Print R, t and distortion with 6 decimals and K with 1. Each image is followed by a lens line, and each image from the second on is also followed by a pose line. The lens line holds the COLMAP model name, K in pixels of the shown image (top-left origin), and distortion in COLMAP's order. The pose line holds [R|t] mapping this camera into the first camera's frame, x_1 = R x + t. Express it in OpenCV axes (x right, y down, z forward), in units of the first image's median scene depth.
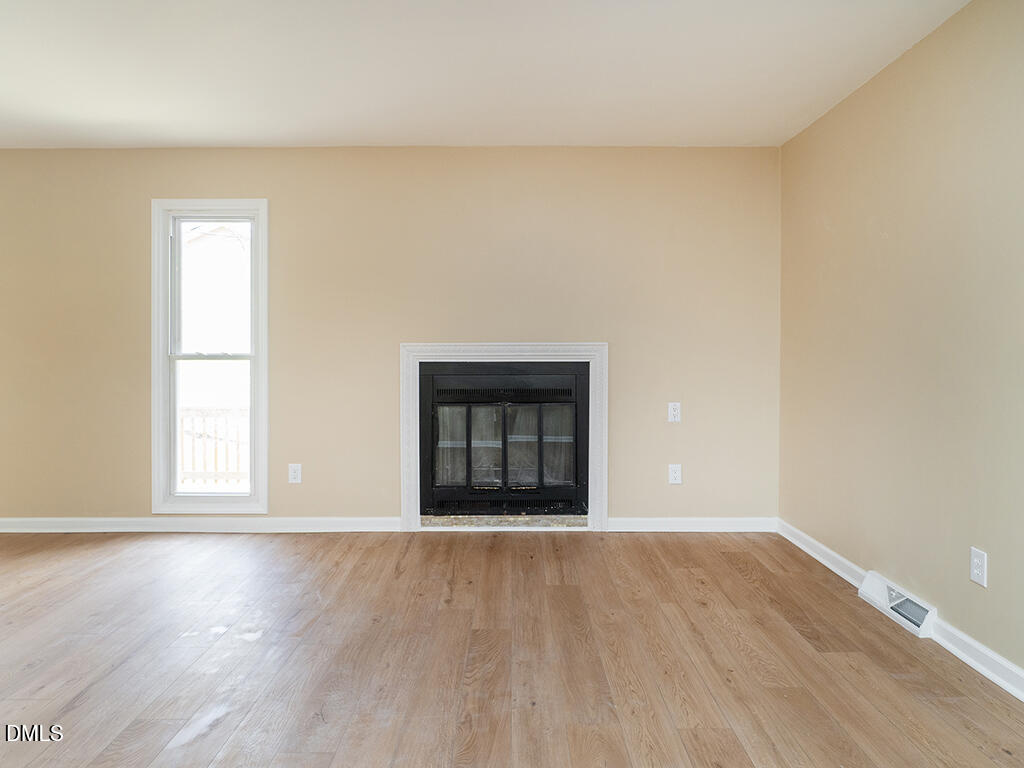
lens RADIAL K [[658.5, 0, 515.1], [0, 658.5, 362.3], [0, 0, 1]] dist [-0.005059, -0.000761]
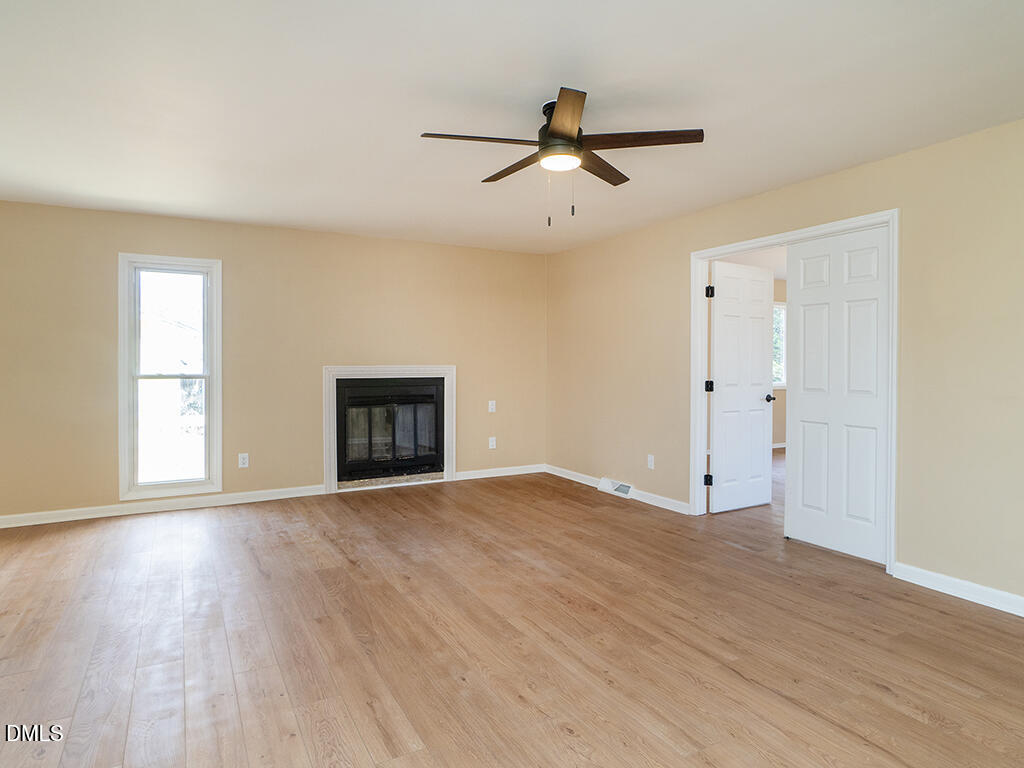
lens RADIAL K [[614.5, 0, 541.9], [0, 614.5, 367.9], [0, 0, 1]] dist [0.002286, 0.000909]
pose [[0.863389, -0.003032, 0.504530, -0.443435], [0.006296, 0.999969, -0.004764, -0.014890], [-0.504500, 0.007289, 0.863381, -0.428672]]
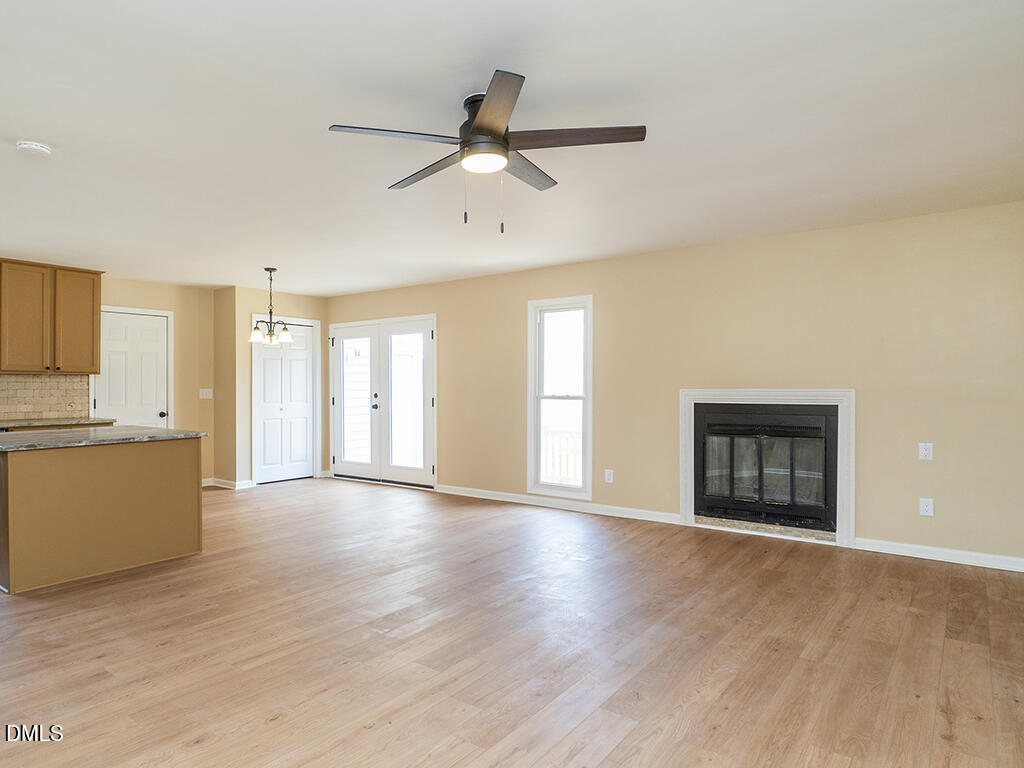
lens RADIAL K [[639.7, 0, 444.3], [0, 639.7, 384.8], [0, 0, 1]] dist [-0.005098, -0.001438]
pose [[0.767829, -0.002162, -0.640651, 0.308118], [-0.006760, 0.999911, -0.011477, -0.019375], [0.640619, 0.013144, 0.767746, -0.356401]]
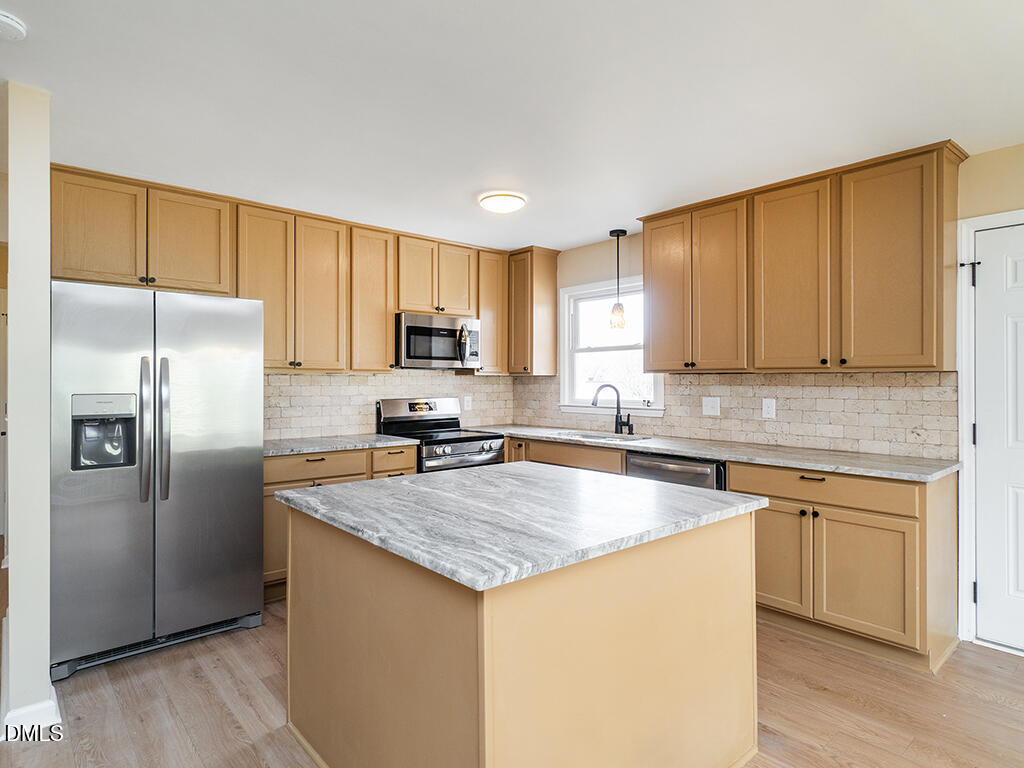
lens RADIAL K [[574.3, 0, 499.0], [0, 574.3, 376.1], [0, 0, 1]] dist [0.004552, -0.000848]
pose [[-0.761606, -0.004057, -0.648028, -0.557896], [-0.007301, 0.999971, 0.002319, -0.048912], [0.647999, 0.006498, -0.761613, 0.479366]]
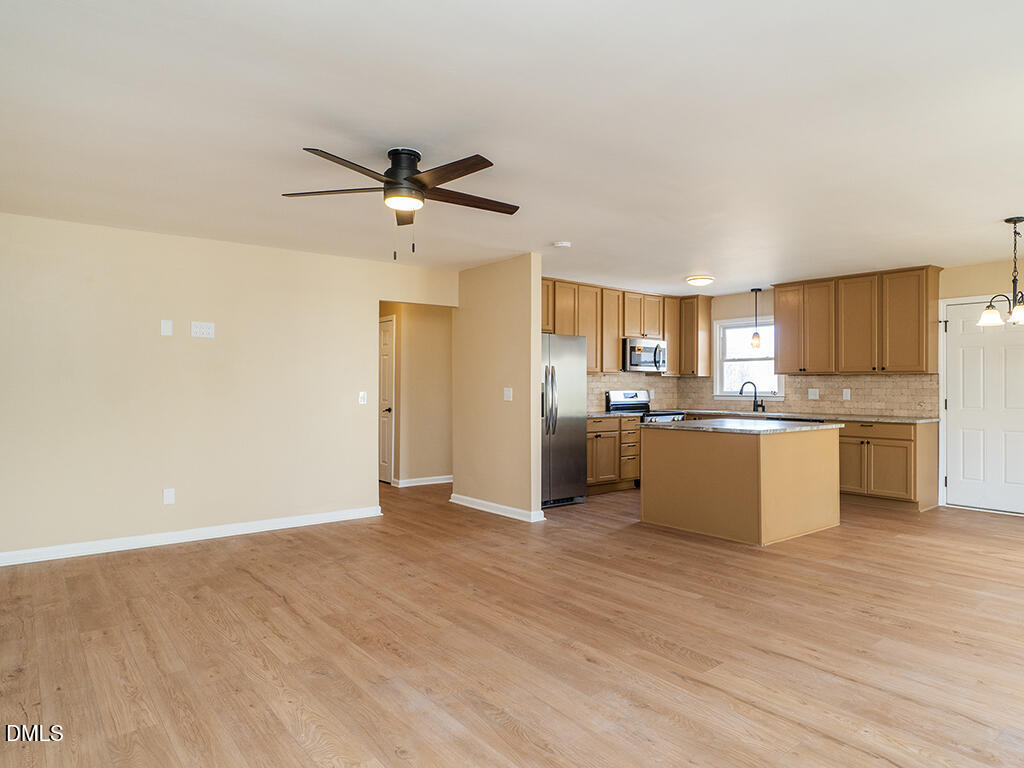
lens RADIAL K [[637.3, 0, 548.0], [0, 637.3, 382.9], [0, 0, 1]] dist [-0.004731, -0.001410]
pose [[-0.766901, -0.004057, -0.641752, 0.298326], [-0.009989, 0.999934, 0.005616, -0.033840], [0.641687, 0.010717, -0.766891, 0.886801]]
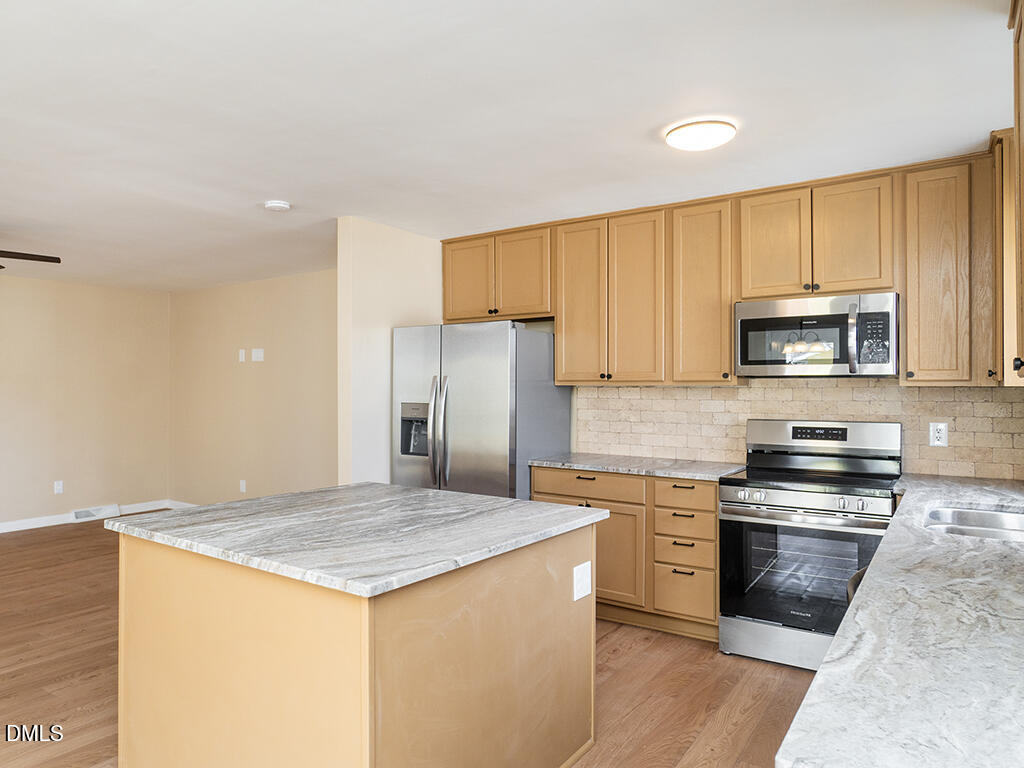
lens RADIAL K [[679.8, 0, 452.7], [0, 679.8, 384.4], [0, 0, 1]] dist [-0.005344, -0.001719]
pose [[-0.798839, 0.003220, 0.601536, -1.319555], [0.008138, 0.999952, 0.005454, -0.058432], [-0.601489, 0.009252, -0.798827, 0.526195]]
